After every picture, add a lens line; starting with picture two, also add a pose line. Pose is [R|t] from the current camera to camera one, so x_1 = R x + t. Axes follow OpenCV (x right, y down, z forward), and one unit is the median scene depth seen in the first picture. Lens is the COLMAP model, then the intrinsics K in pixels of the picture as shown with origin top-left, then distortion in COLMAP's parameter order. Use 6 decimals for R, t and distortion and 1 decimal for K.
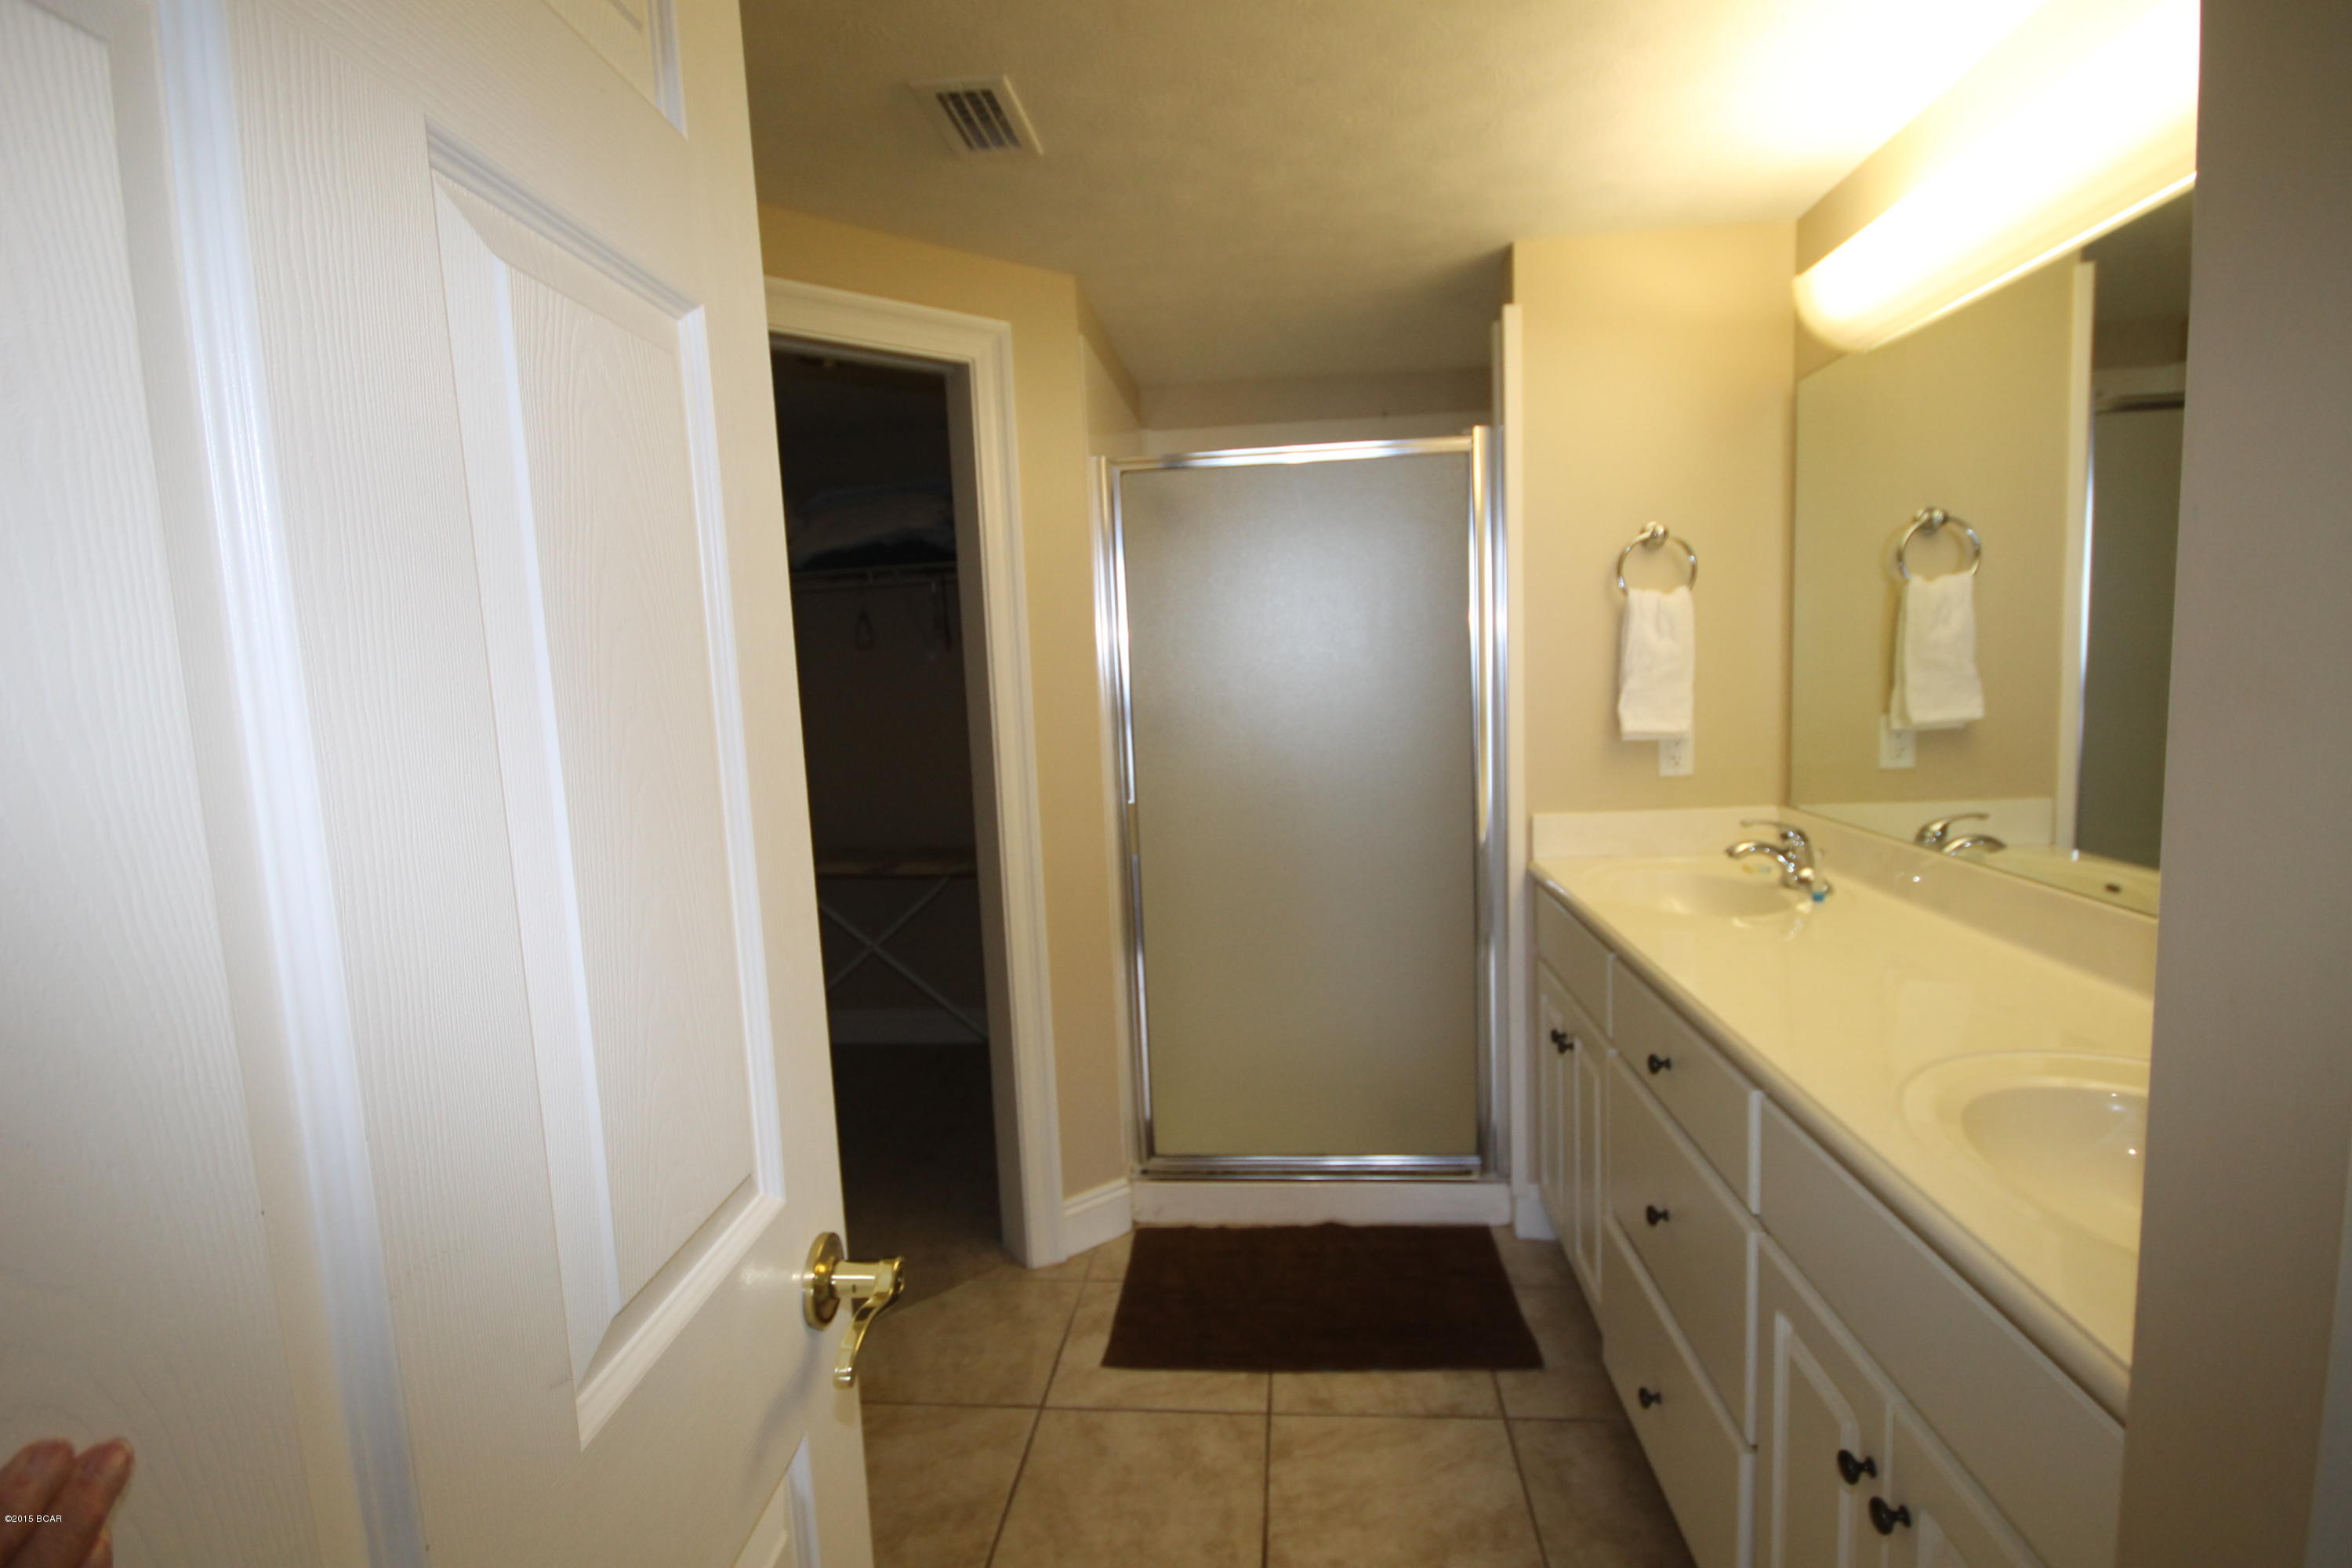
lens RADIAL K [[1103.7, 0, 1190.2], [0, 1103.7, 802.6], [0, 0, 1]] dist [0.026554, -0.019797]
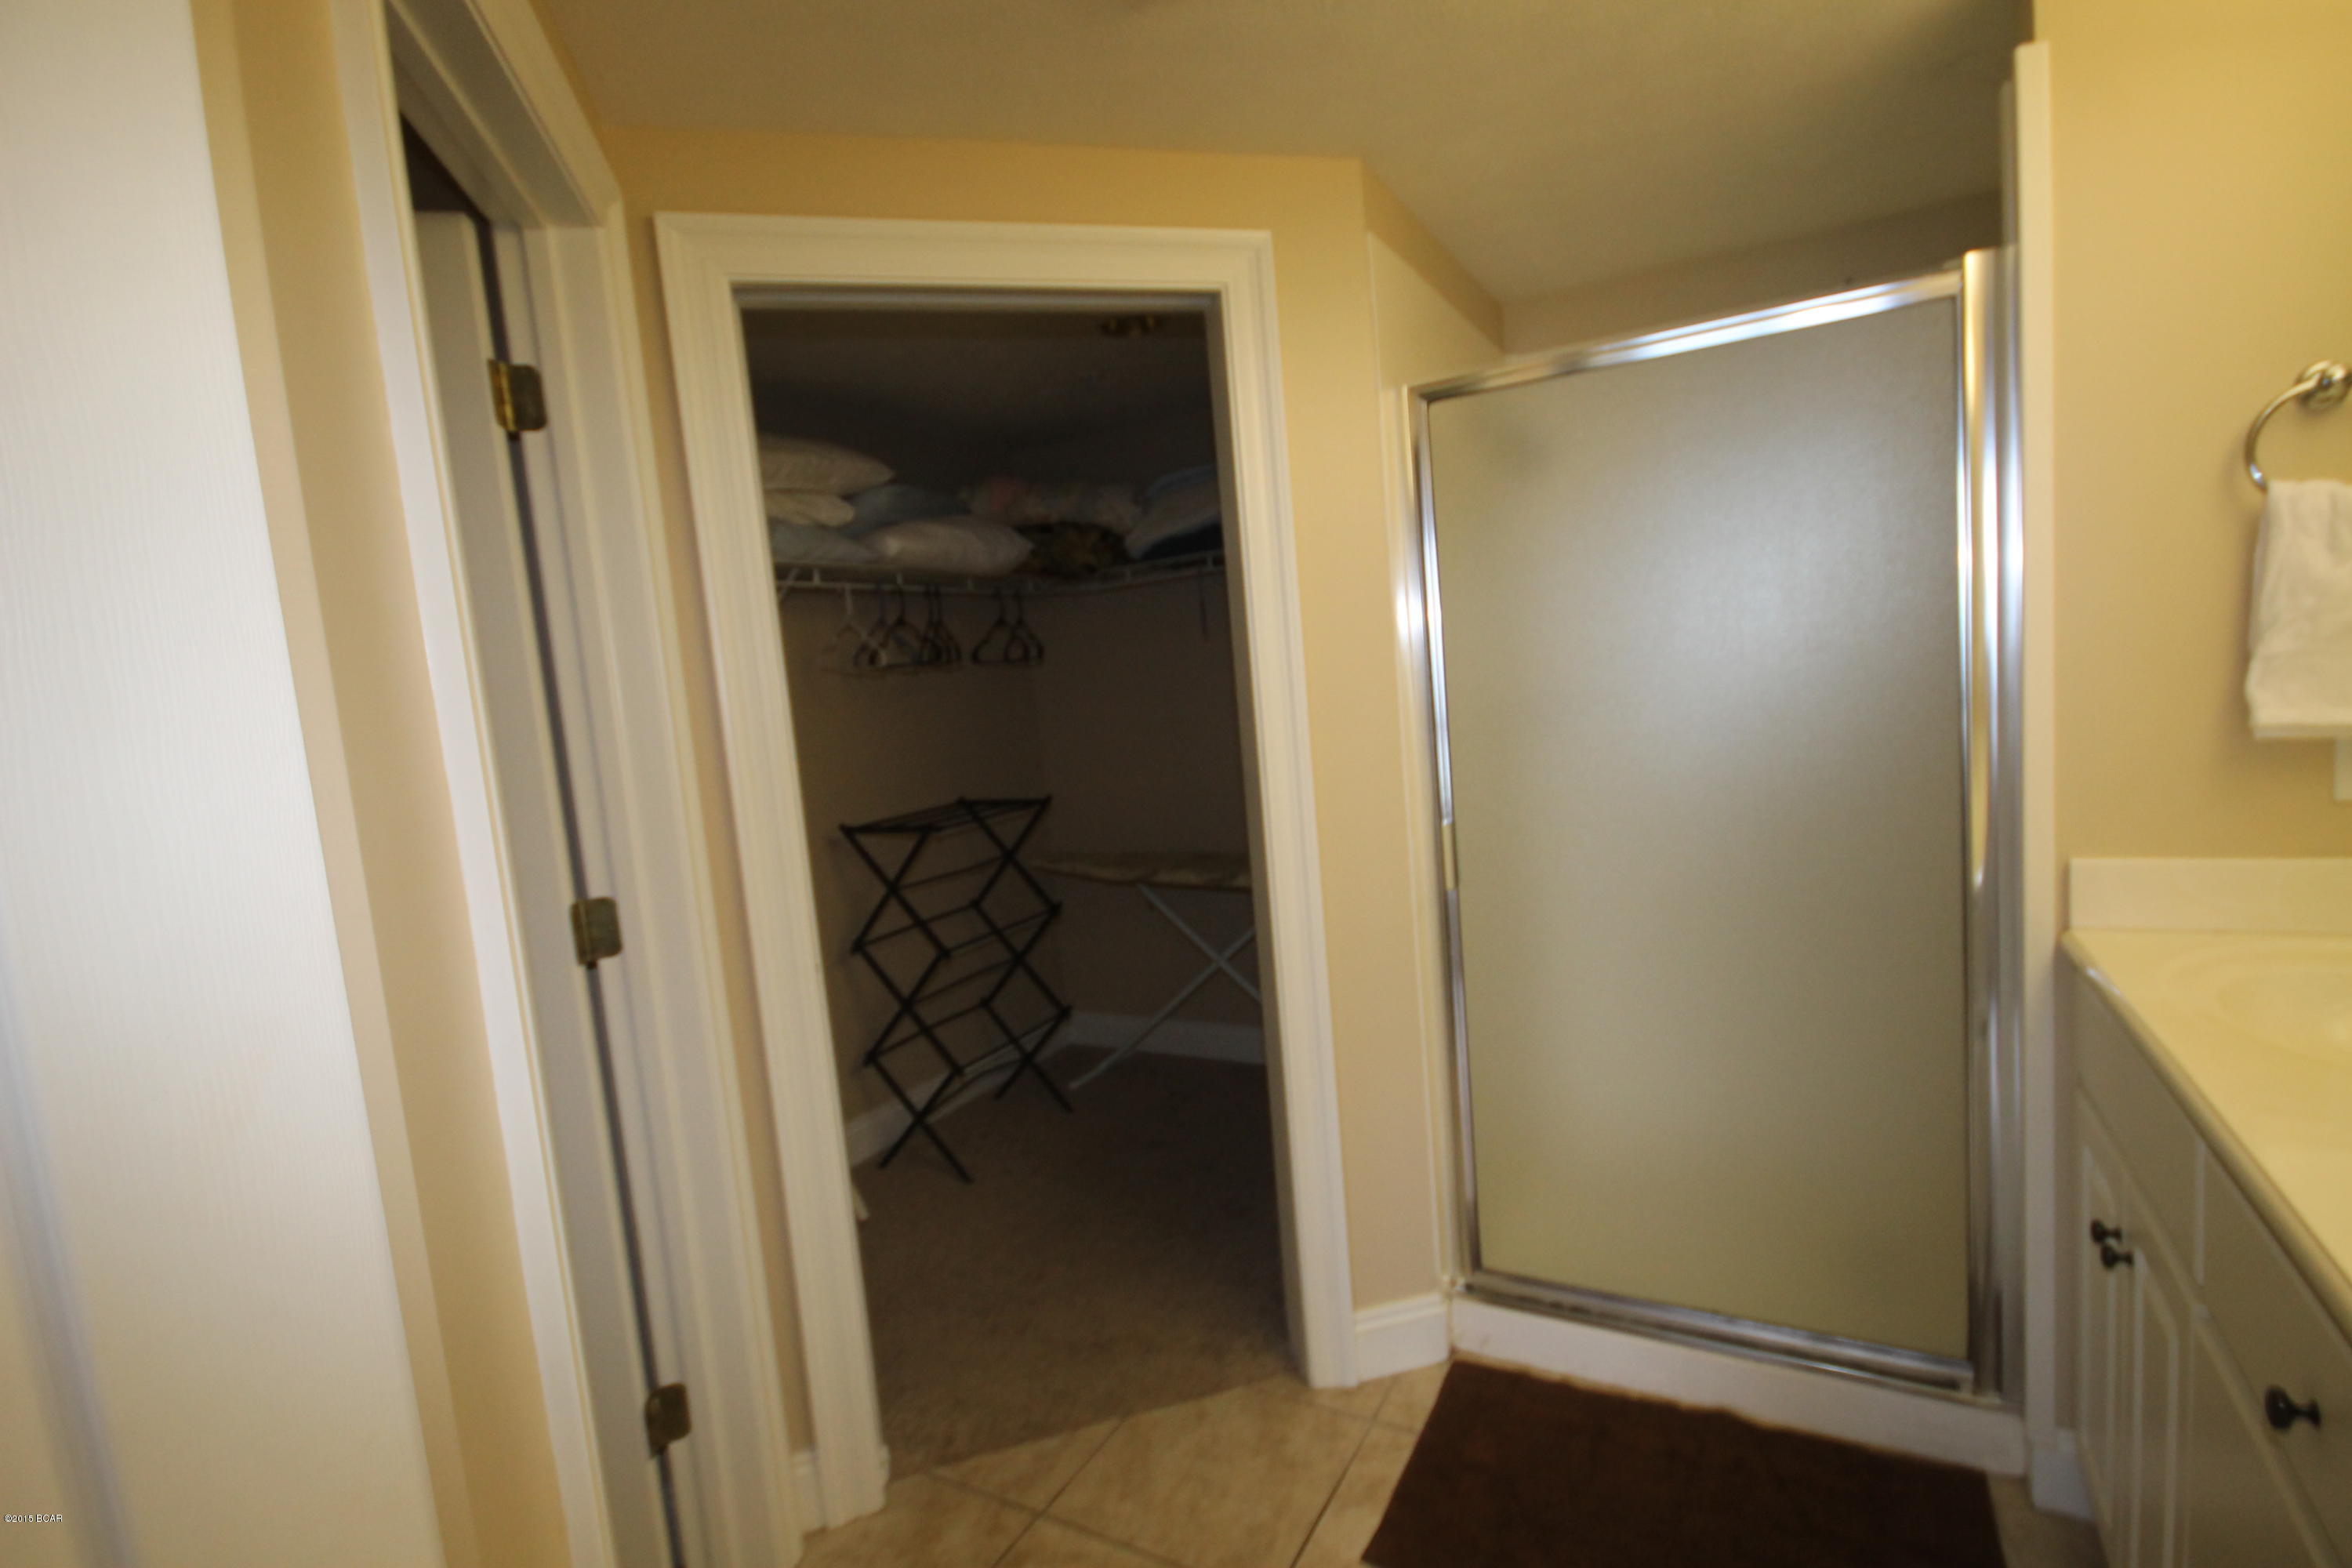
lens RADIAL K [[1103.7, 0, 1190.2], [0, 1103.7, 802.6], [0, 0, 1]] dist [0.026554, -0.019797]
pose [[0.915865, 0.009247, -0.401379, 0.104154], [-0.004276, 0.999903, 0.013279, -0.026947], [0.401463, -0.010445, 0.915816, 0.219214]]
